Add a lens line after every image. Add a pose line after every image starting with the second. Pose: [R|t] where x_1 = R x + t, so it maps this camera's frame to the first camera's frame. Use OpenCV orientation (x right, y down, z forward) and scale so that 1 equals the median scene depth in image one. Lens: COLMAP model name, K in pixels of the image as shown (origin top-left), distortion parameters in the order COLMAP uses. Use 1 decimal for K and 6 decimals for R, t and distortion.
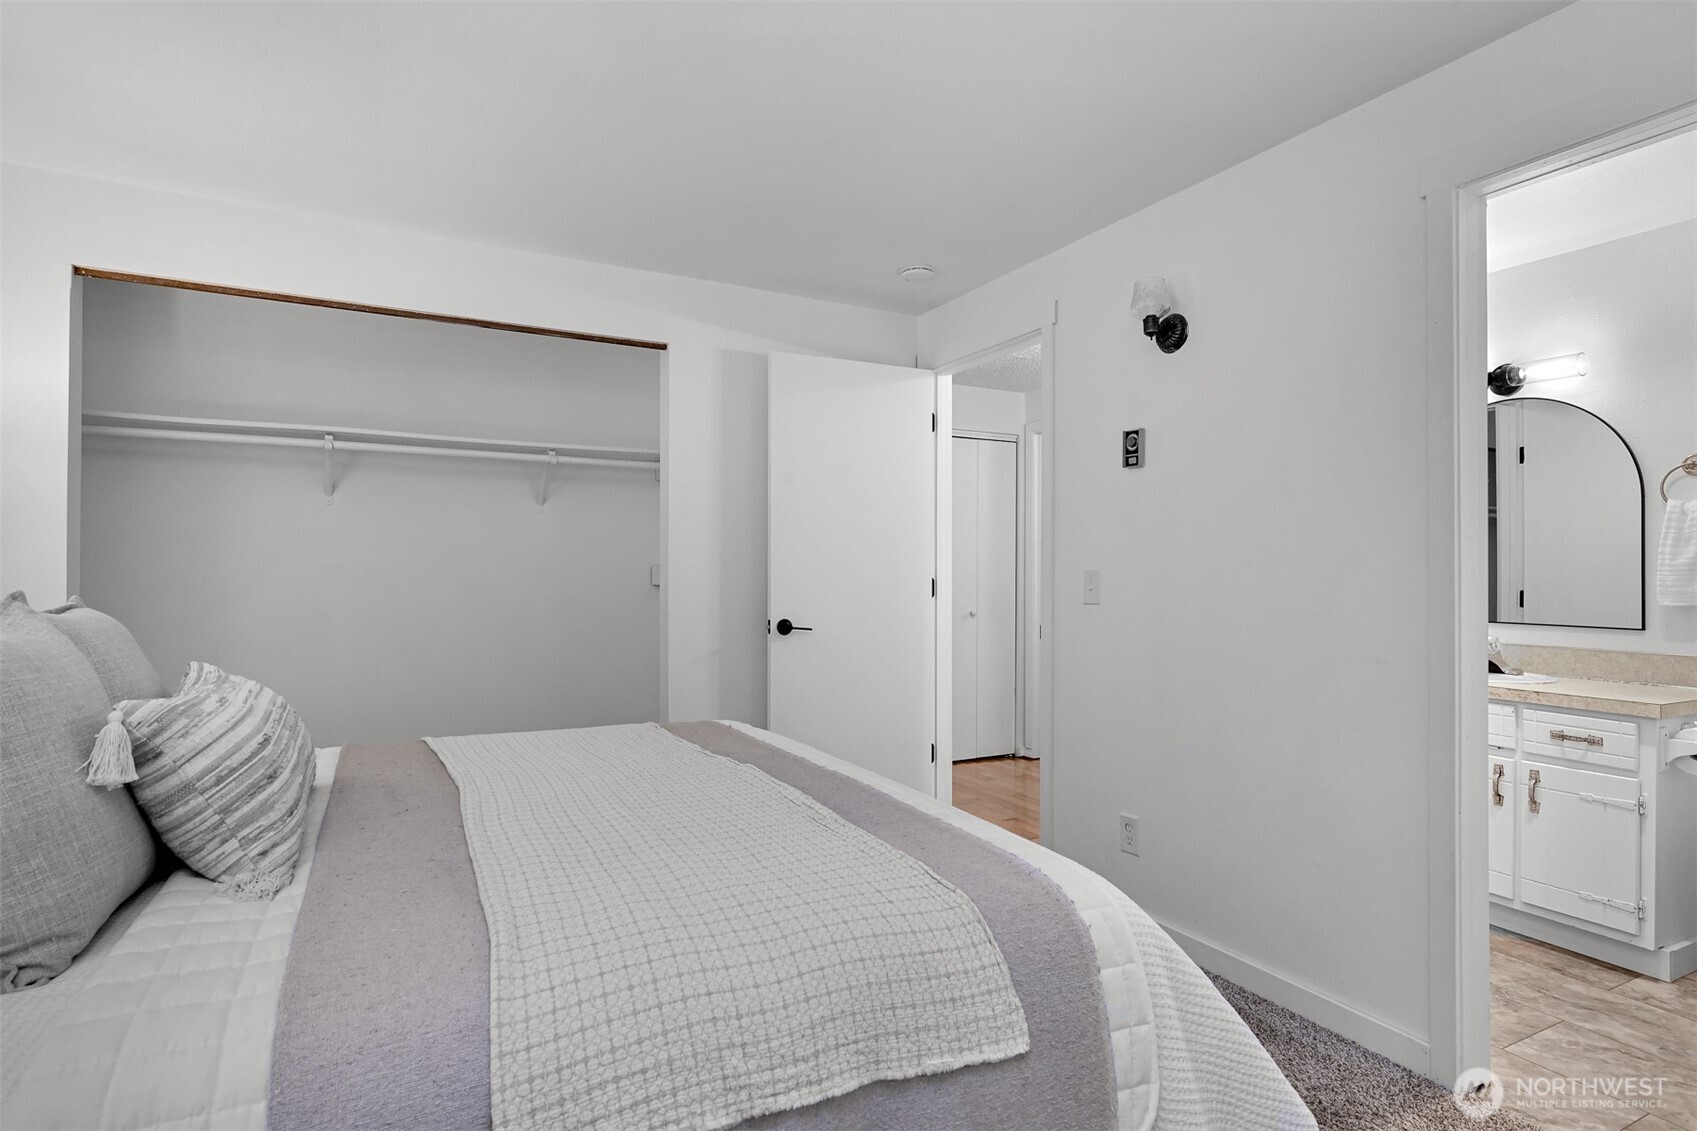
lens RADIAL K [[899.6, 0, 848.5], [0, 899.6, 565.5], [0, 0, 1]] dist [-0.000412, -0.000596]
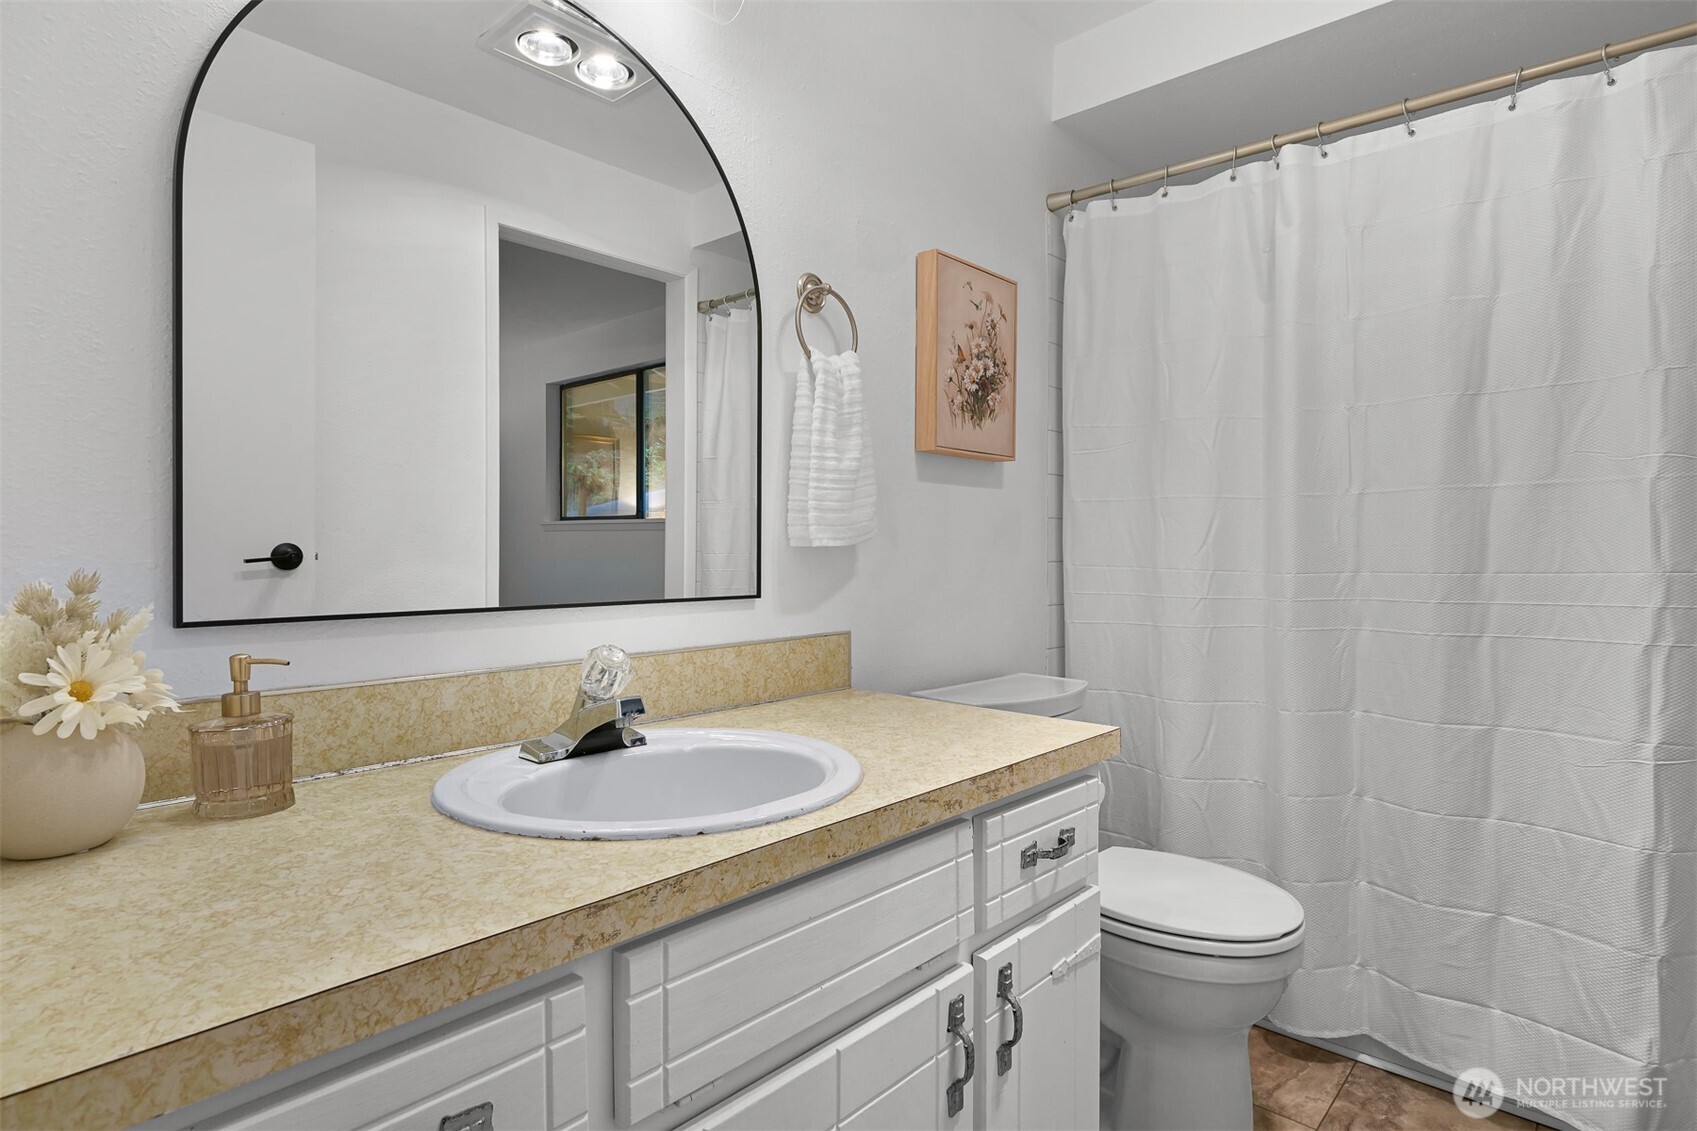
lens RADIAL K [[899.6, 0, 848.5], [0, 899.6, 565.5], [0, 0, 1]] dist [-0.000412, -0.000596]
pose [[-0.361152, -0.025291, 0.932164, 0.422258], [-0.026766, 0.999501, 0.016748, 0.047507], [-0.932123, -0.018902, -0.361649, 1.203853]]
